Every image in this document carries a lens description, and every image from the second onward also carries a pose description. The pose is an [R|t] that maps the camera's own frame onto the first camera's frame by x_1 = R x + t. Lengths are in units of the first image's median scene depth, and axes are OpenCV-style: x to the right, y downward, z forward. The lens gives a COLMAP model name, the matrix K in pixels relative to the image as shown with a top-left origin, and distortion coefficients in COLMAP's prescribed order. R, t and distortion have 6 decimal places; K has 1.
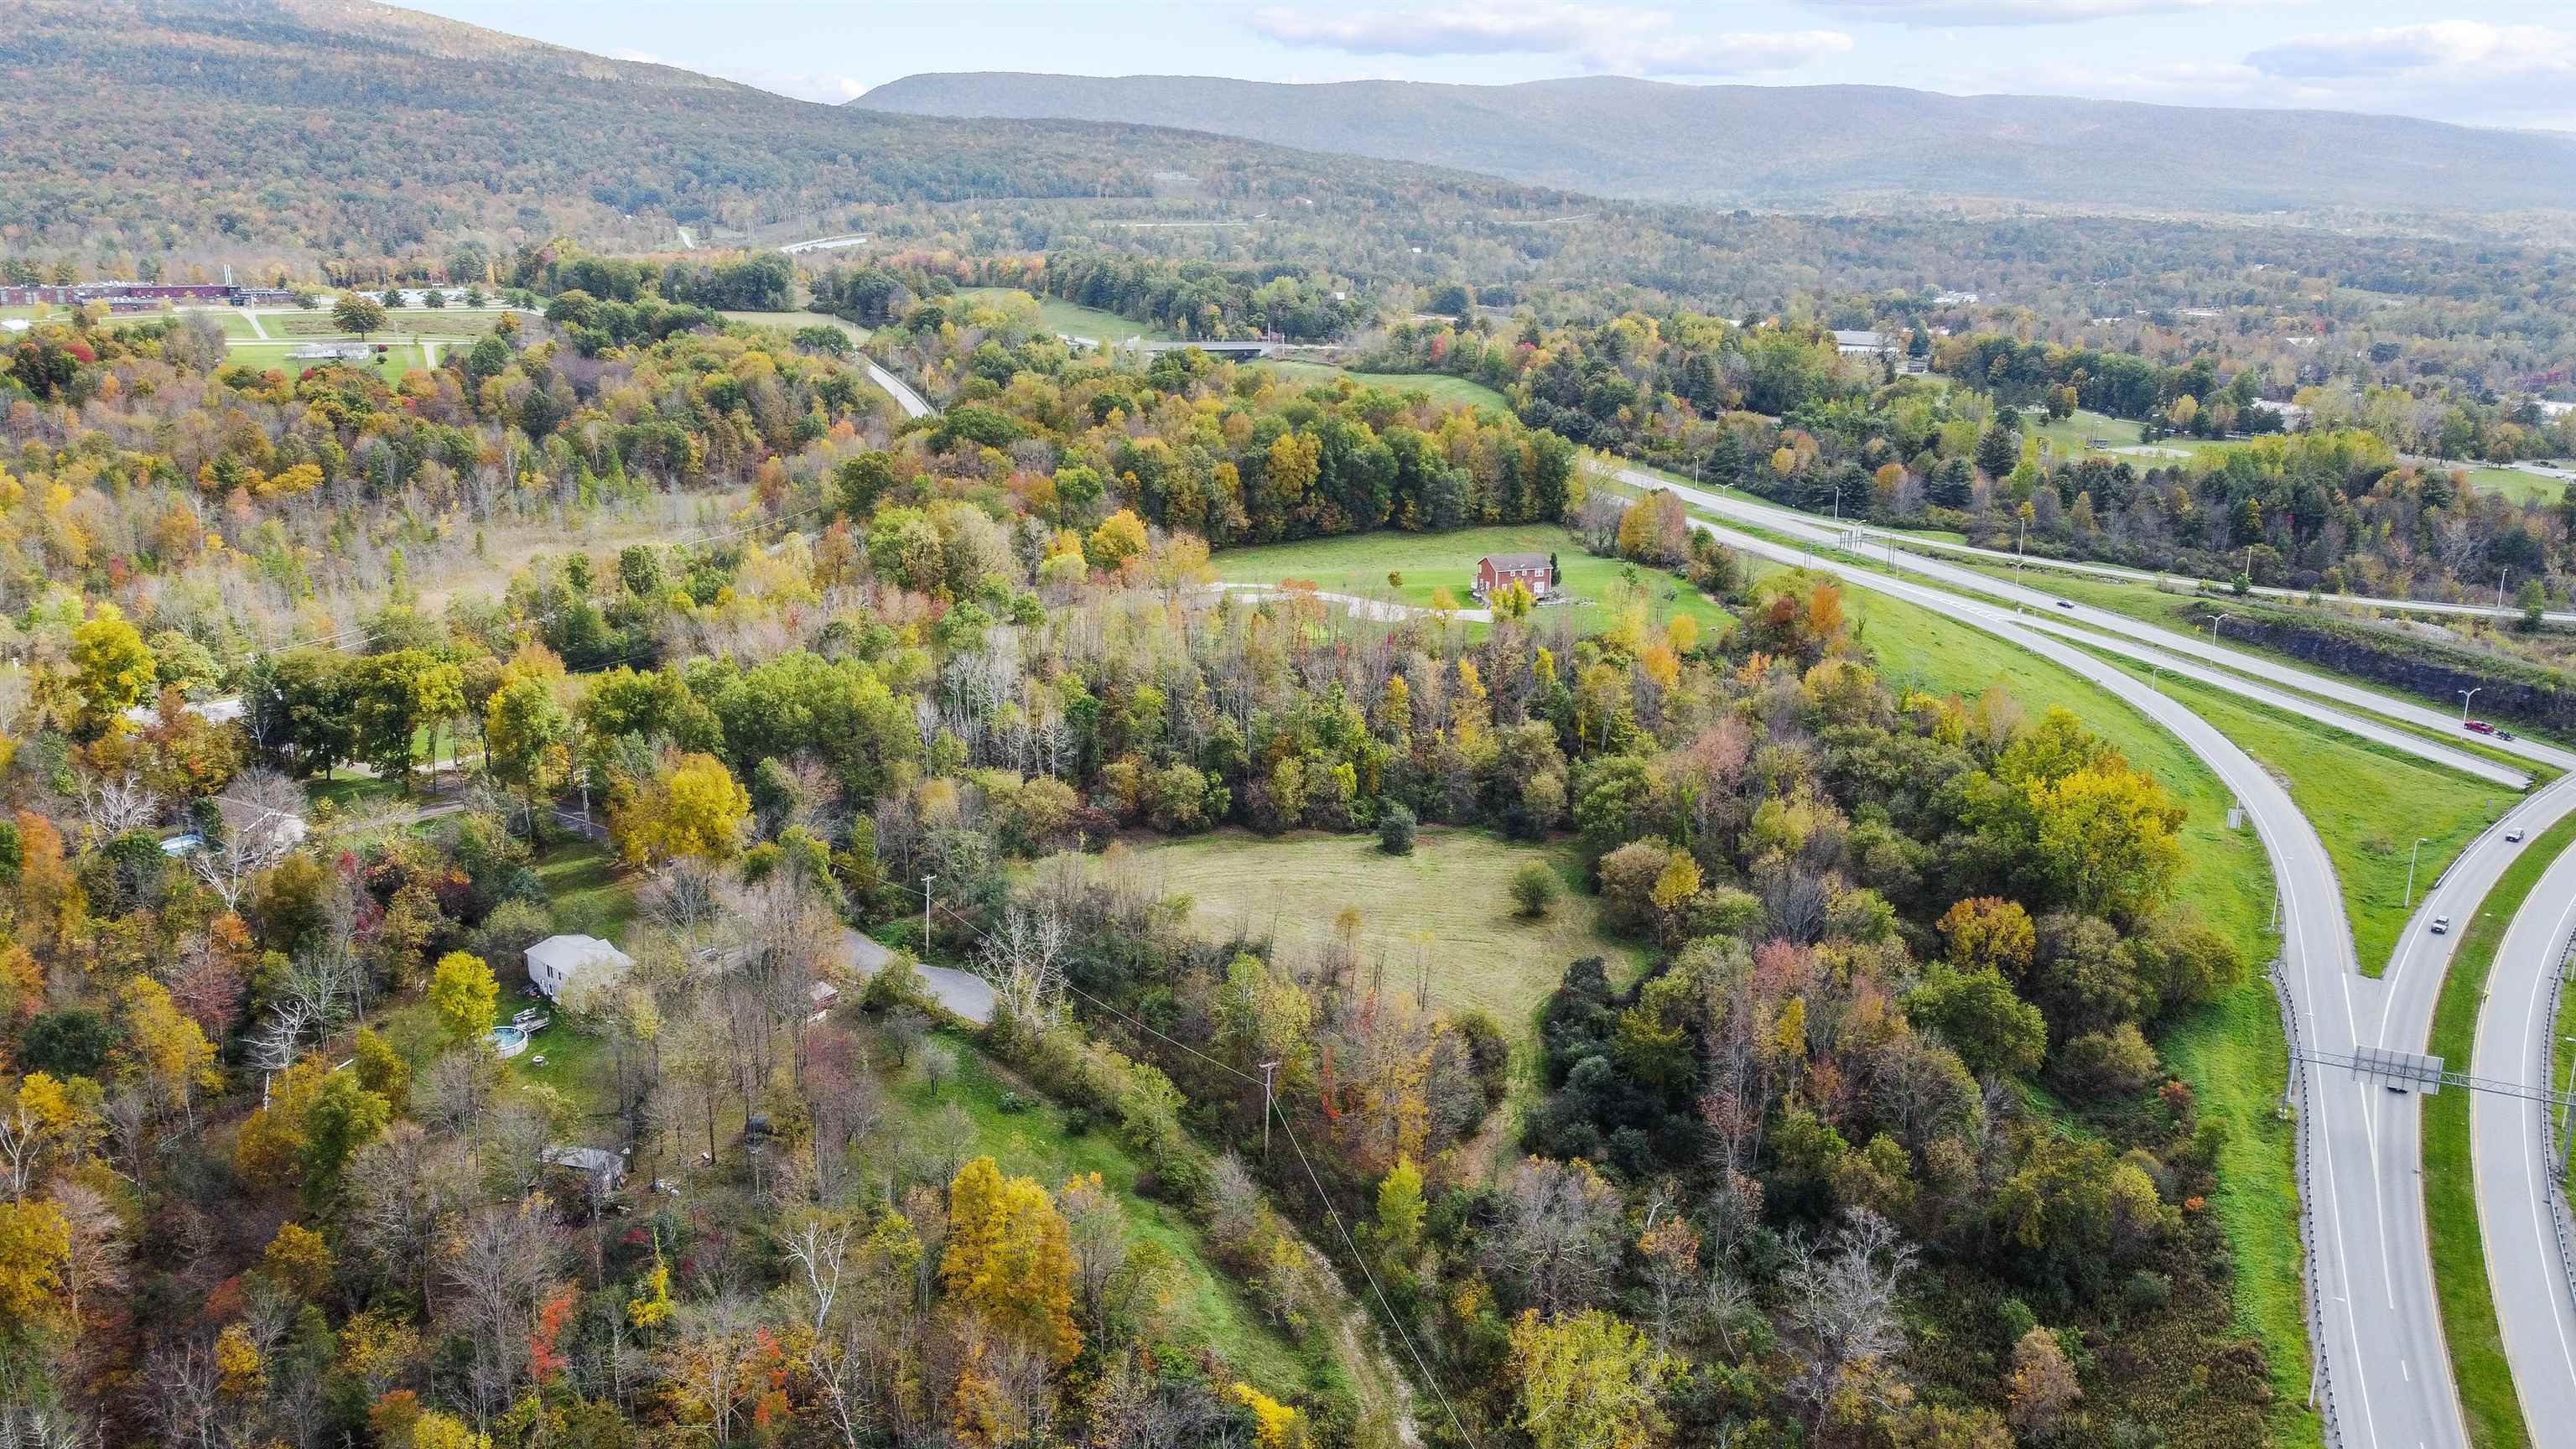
lens RADIAL K [[1937.1, 0, 1285.8], [0, 1937.1, 728.1], [0, 0, 1]] dist [-0.006124, 0.001522]
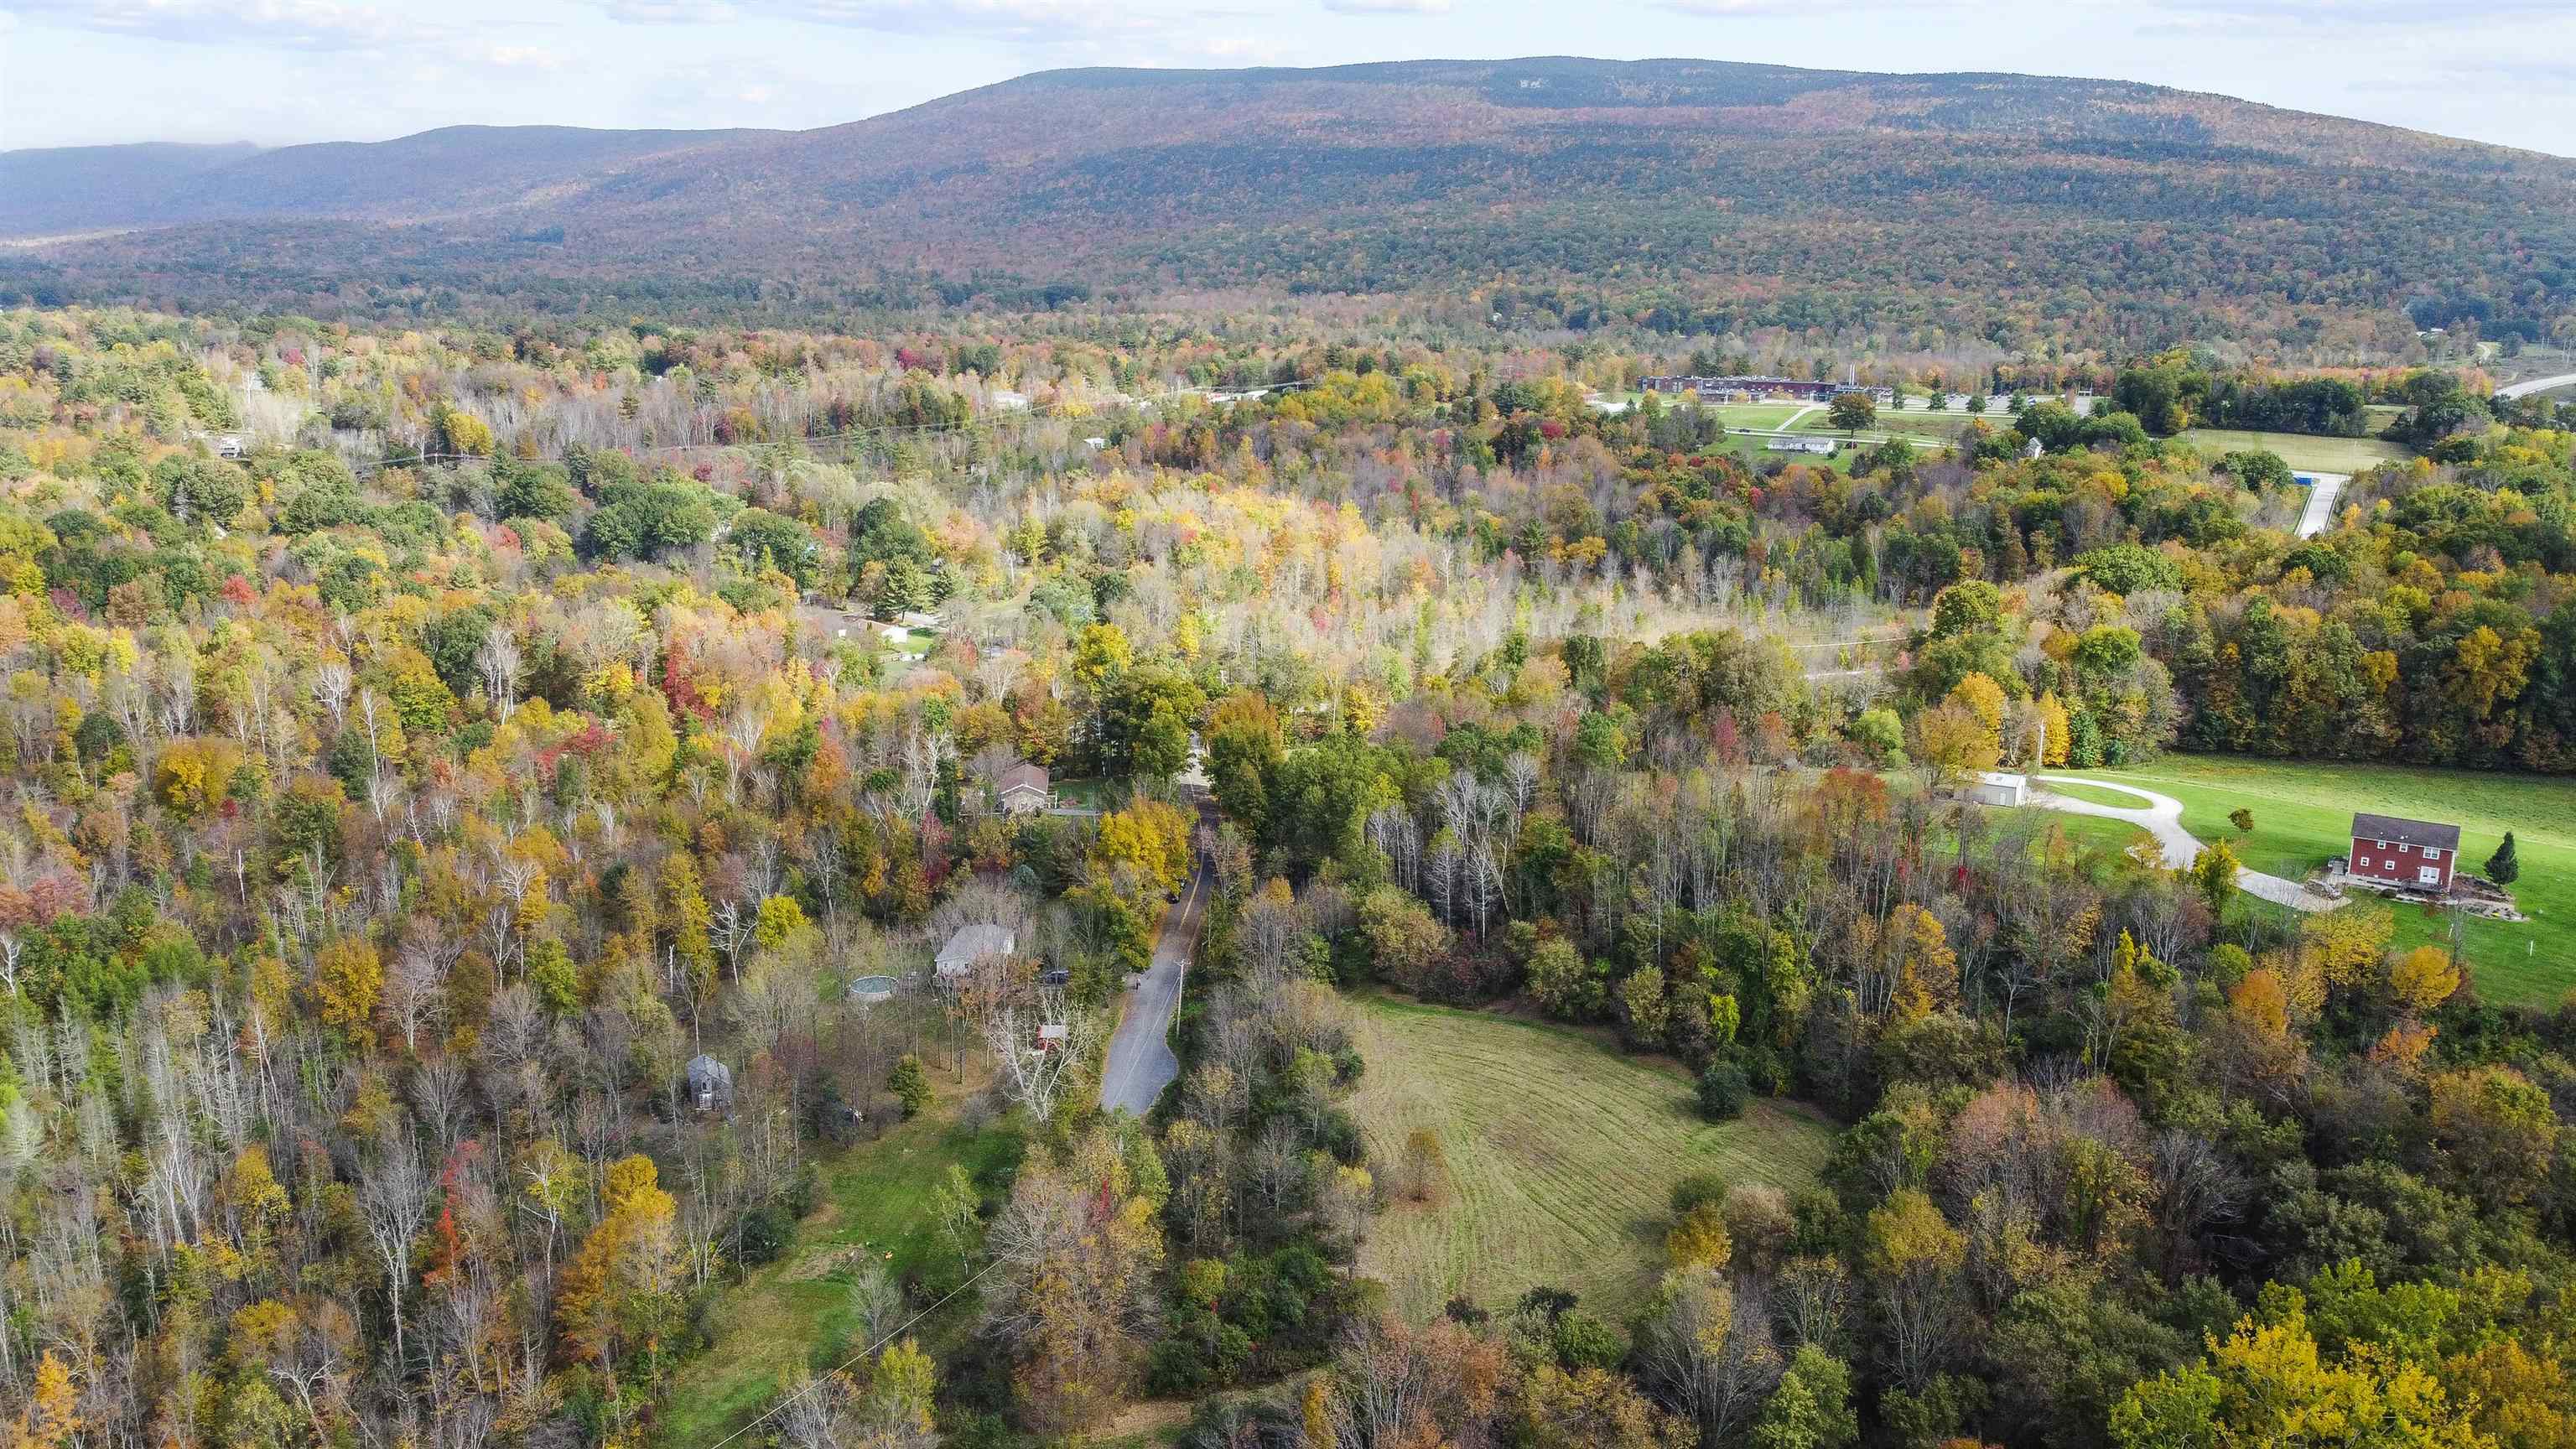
lens RADIAL K [[1937.1, 0, 1287.2], [0, 1937.1, 726.3], [0, 0, 1]] dist [-0.006124, 0.001522]
pose [[0.585877, 0.176439, -0.790960, 0.101161], [-0.219774, 0.974028, 0.054486, -0.017251], [0.780031, 0.141911, 0.609437, 0.064715]]
